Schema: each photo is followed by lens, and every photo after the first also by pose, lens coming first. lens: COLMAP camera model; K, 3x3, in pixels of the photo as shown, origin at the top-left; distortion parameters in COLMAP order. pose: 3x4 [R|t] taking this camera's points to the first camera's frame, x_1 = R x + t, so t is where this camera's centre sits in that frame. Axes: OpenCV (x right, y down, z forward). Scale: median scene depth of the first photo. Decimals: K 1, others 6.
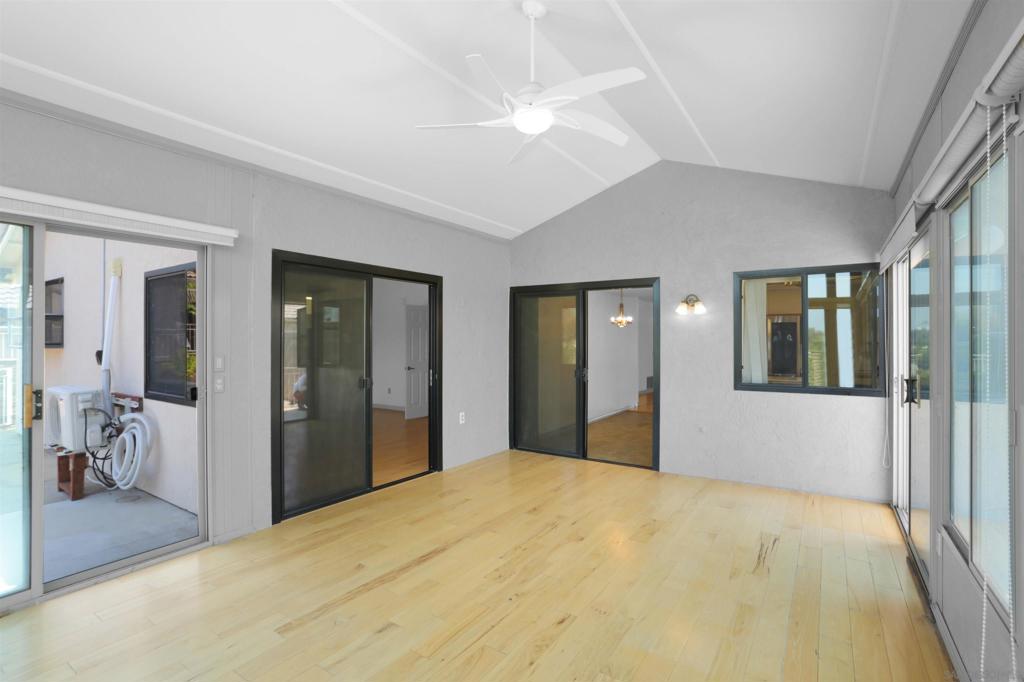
lens RADIAL K [[489.0, 0, 504.7], [0, 489.0, 341.7], [0, 0, 1]] dist [-0.062672, 0.021727]
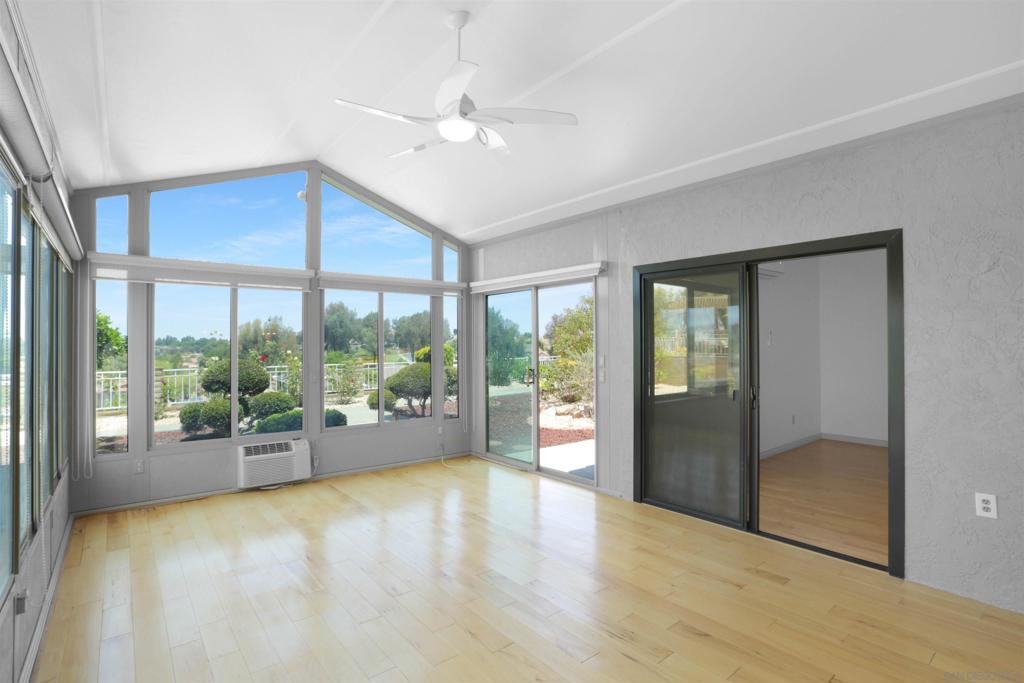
lens RADIAL K [[489.0, 0, 504.7], [0, 489.0, 342.2], [0, 0, 1]] dist [-0.062672, 0.021727]
pose [[-0.285623, -0.008115, -0.958308, 0.706245], [-0.005325, 0.999962, -0.006880, 0.002758], [0.958327, 0.003137, -0.285656, 0.980764]]
